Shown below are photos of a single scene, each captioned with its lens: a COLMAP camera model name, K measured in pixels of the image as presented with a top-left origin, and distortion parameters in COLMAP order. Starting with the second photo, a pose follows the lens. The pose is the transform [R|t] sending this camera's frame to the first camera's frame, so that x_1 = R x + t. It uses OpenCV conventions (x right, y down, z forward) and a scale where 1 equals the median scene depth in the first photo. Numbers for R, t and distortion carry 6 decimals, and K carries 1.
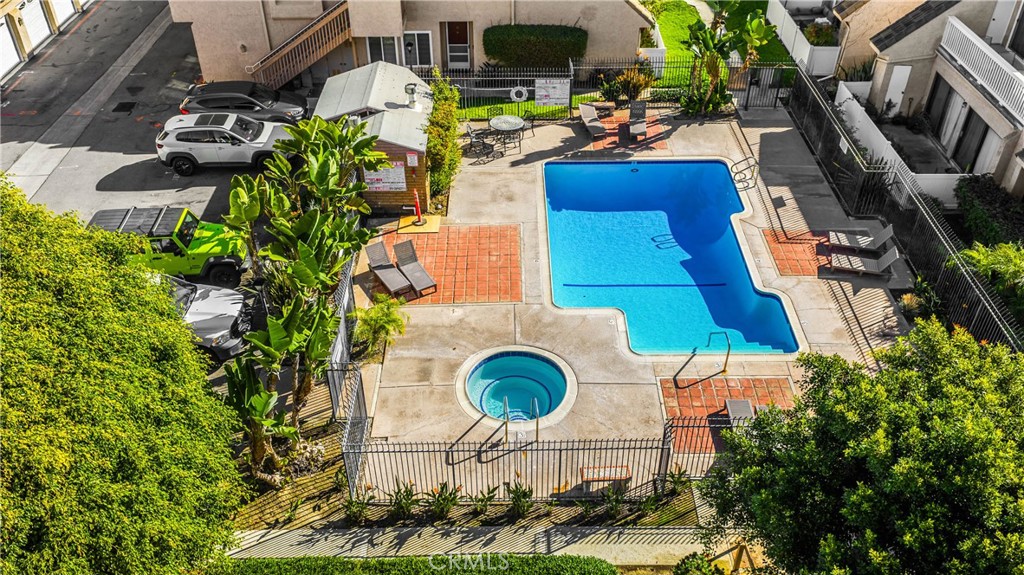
lens RADIAL K [[841.9, 0, 515.1], [0, 841.9, 287.2], [0, 0, 1]] dist [0.004814, -0.000535]
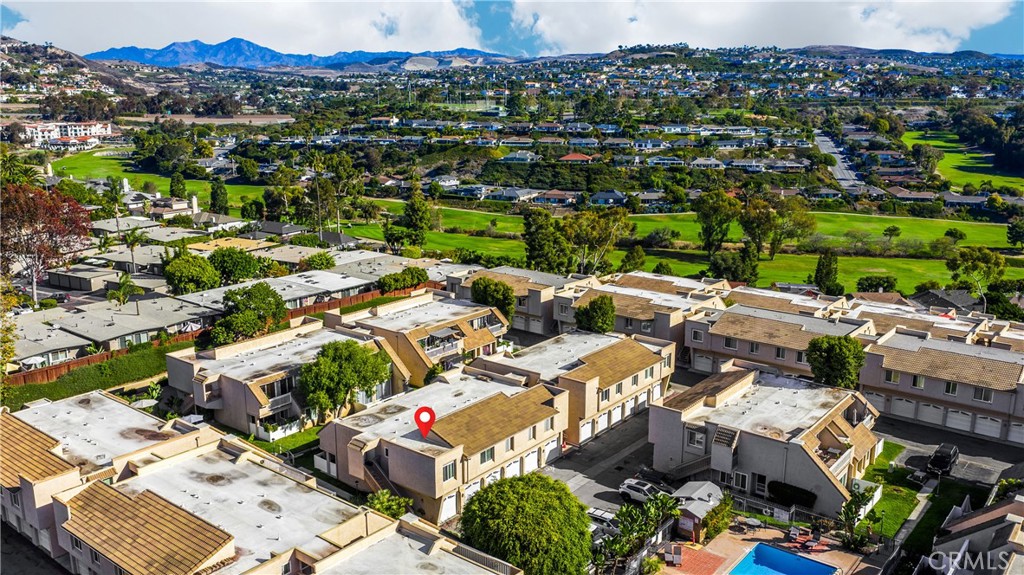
lens RADIAL K [[841.9, 0, 513.2], [0, 841.9, 287.0], [0, 0, 1]] dist [0.004814, -0.000535]
pose [[0.776083, 0.145296, -0.613664, 0.824671], [-0.389216, 0.876007, -0.284820, 0.159585], [0.496191, 0.459892, 0.736406, -1.363425]]
